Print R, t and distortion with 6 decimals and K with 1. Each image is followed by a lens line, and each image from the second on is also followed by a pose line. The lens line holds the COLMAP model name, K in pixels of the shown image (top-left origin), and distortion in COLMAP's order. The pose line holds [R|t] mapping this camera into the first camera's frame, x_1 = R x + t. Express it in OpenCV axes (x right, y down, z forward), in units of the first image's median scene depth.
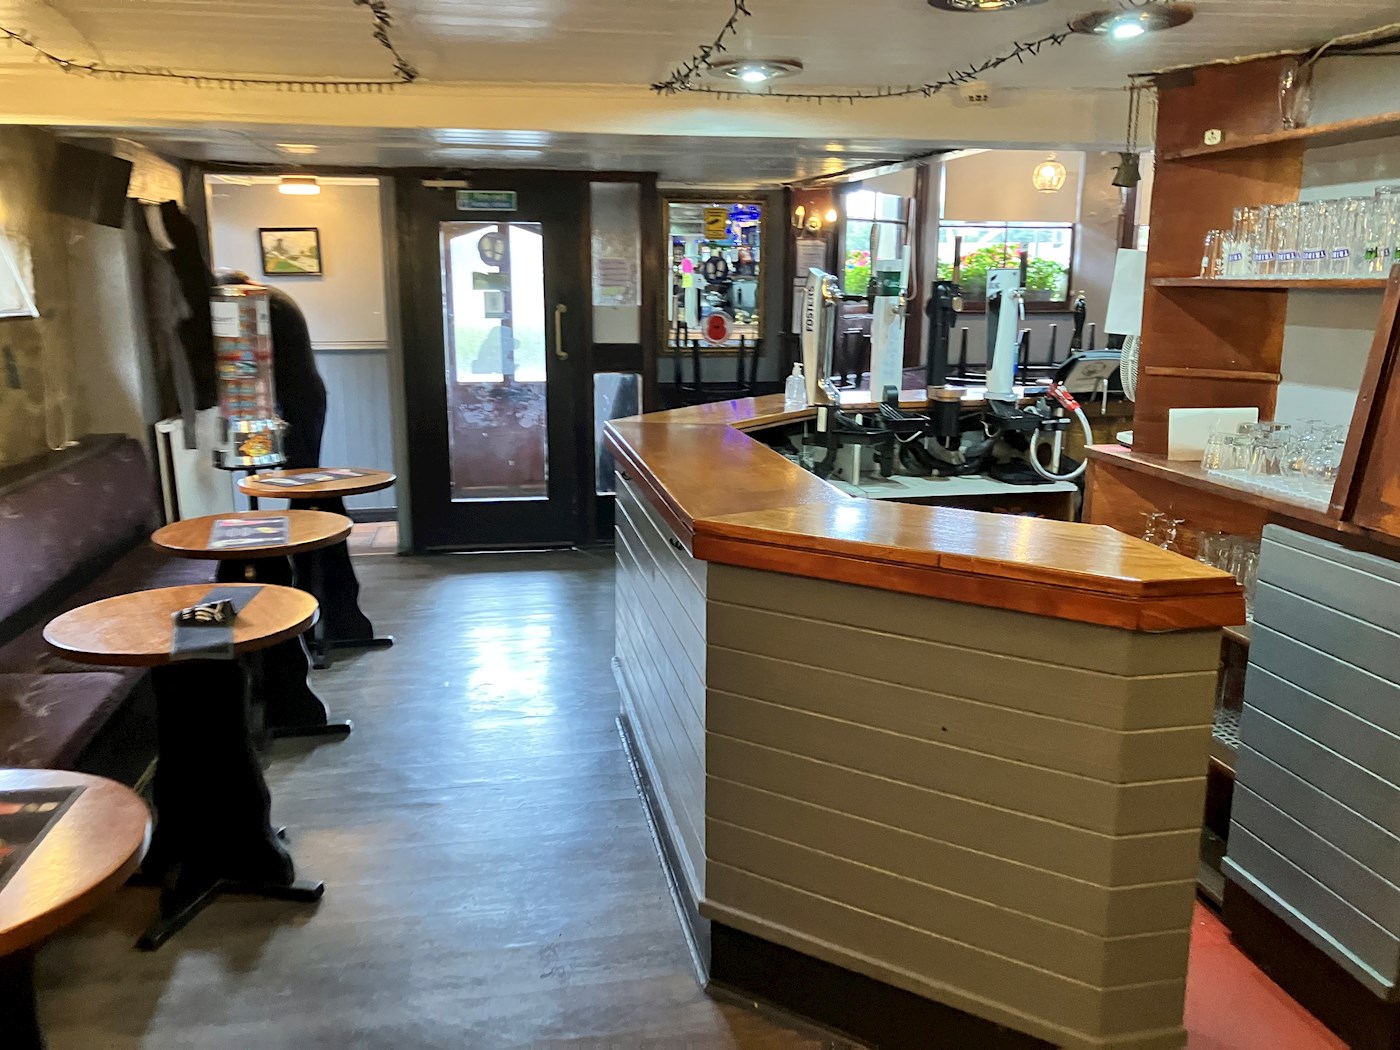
lens RADIAL K [[1143.9, 0, 699.4], [0, 1143.9, 502.2], [0, 0, 1]] dist [0.039743, -0.046136]
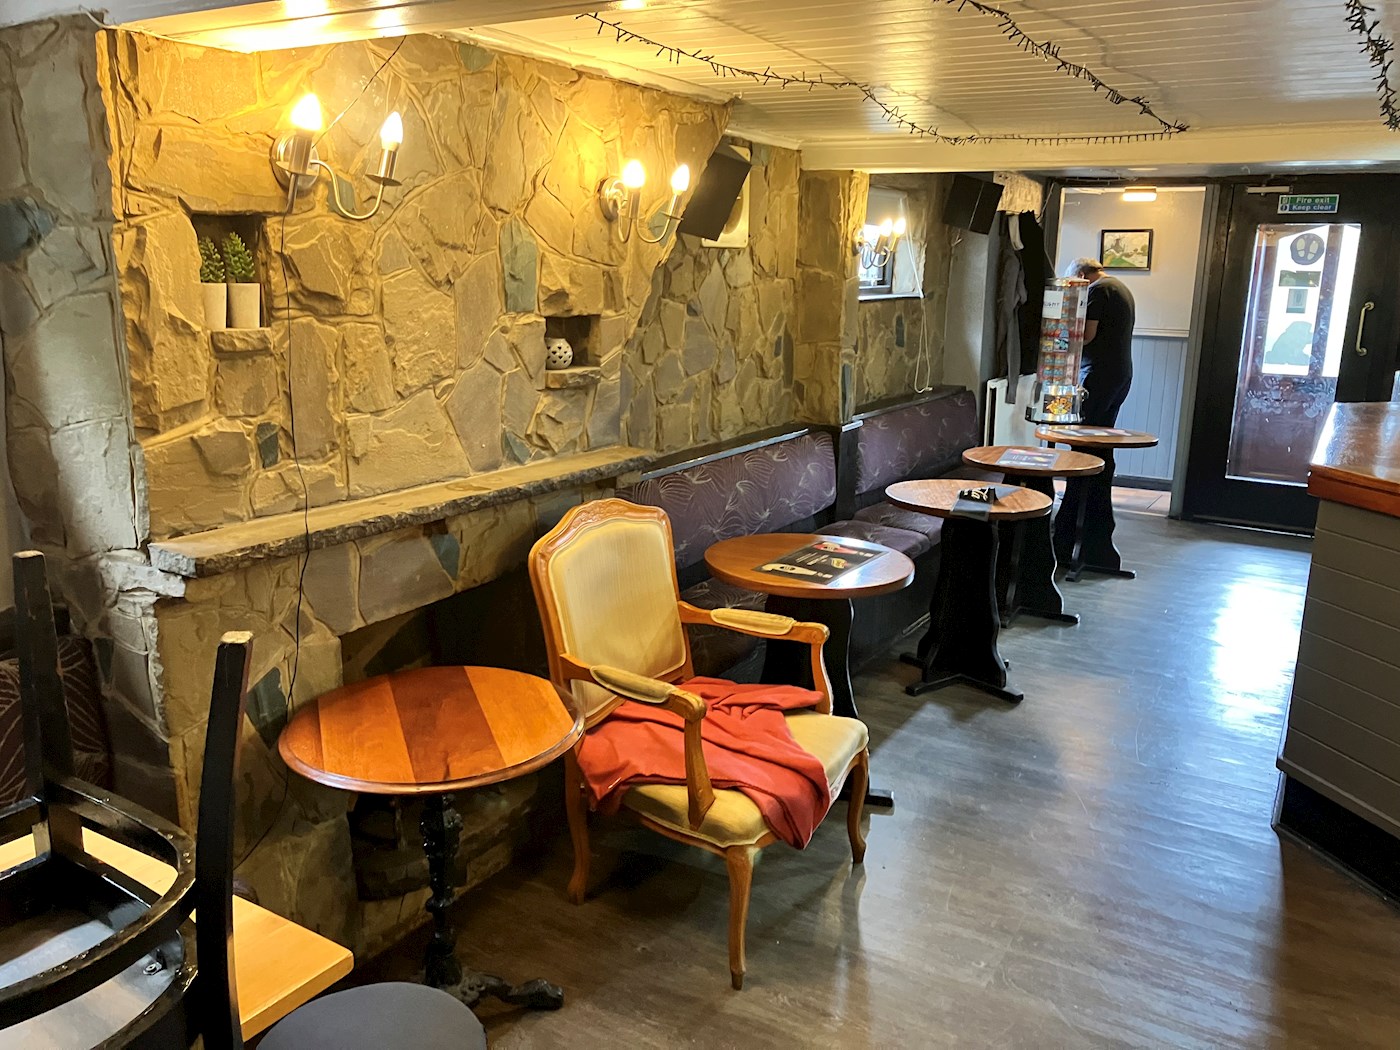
lens RADIAL K [[1143.9, 0, 698.9], [0, 1143.9, 521.9], [0, 0, 1]] dist [0.039743, -0.046136]
pose [[0.751749, 0.163061, -0.638972, 0.148422], [-0.147482, 0.985976, 0.078101, 0.037292], [0.642746, 0.035524, 0.765255, -0.220483]]
